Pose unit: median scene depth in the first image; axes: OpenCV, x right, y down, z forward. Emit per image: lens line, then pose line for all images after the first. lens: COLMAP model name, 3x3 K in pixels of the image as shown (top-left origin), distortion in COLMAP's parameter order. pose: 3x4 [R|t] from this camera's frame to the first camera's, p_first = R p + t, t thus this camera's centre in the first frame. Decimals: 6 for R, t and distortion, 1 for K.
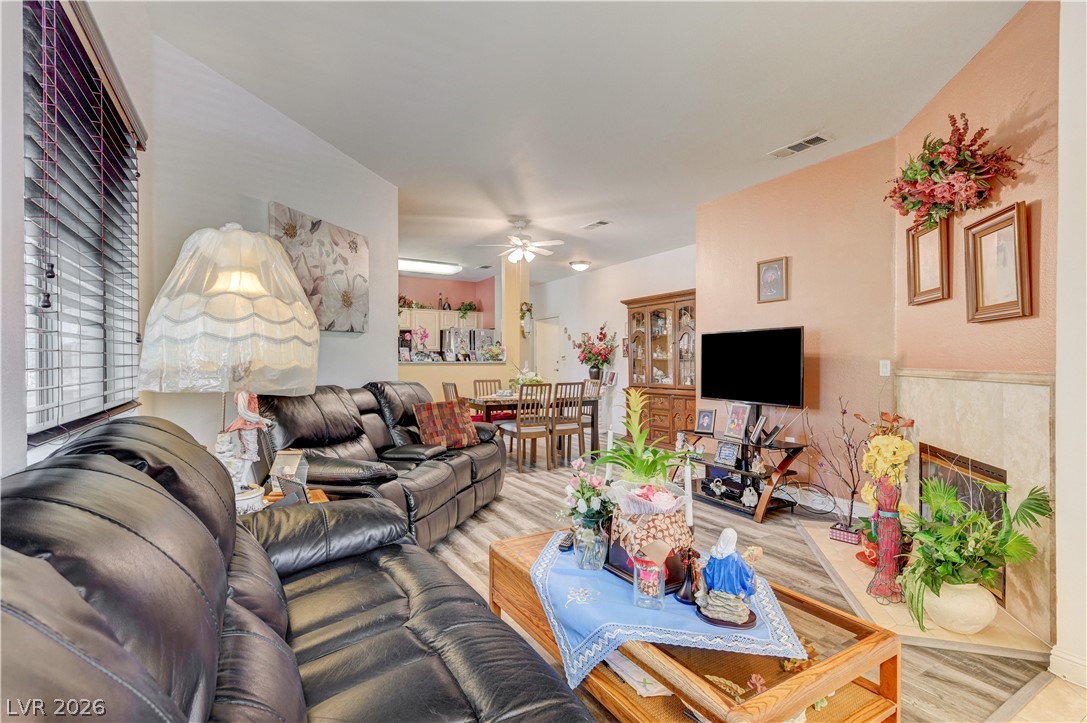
lens RADIAL K [[493.1, 0, 545.7], [0, 493.1, 357.5], [0, 0, 1]] dist [0.003793, -0.000568]
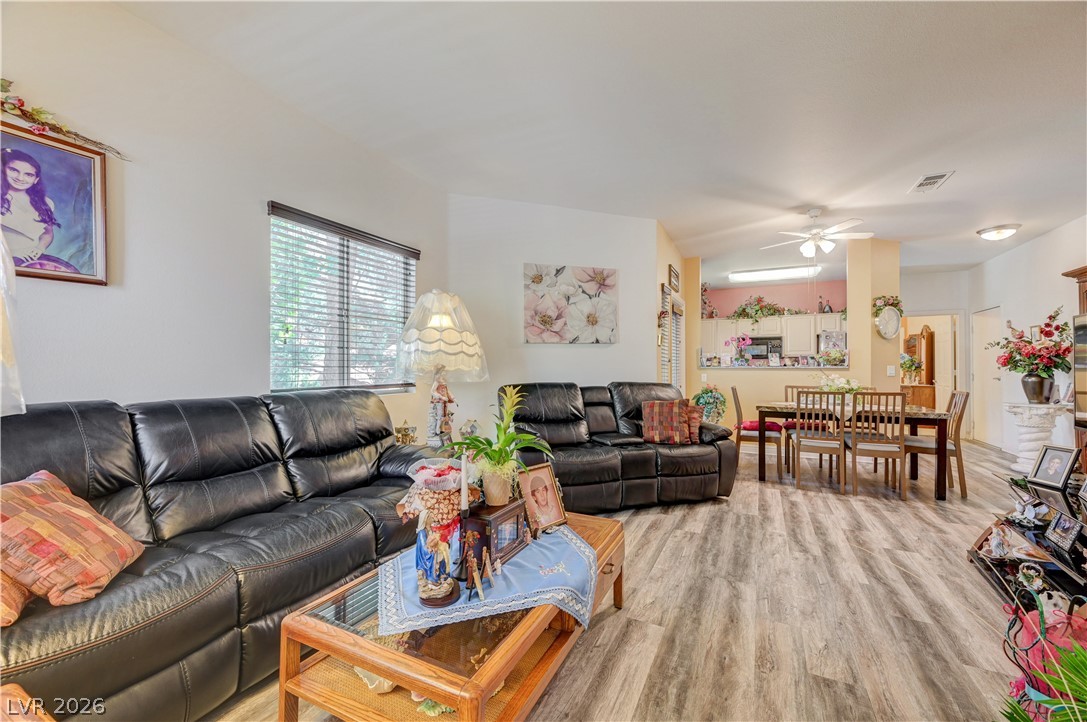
lens RADIAL K [[424.9, 0, 549.8], [0, 424.9, 361.9], [0, 0, 1]] dist [0.000483, 0.000162]
pose [[0.550692, -0.008668, -0.834664, 0.400140], [0.004388, 0.999962, -0.007490, 0.005162], [0.834697, 0.000462, 0.550709, 0.212155]]
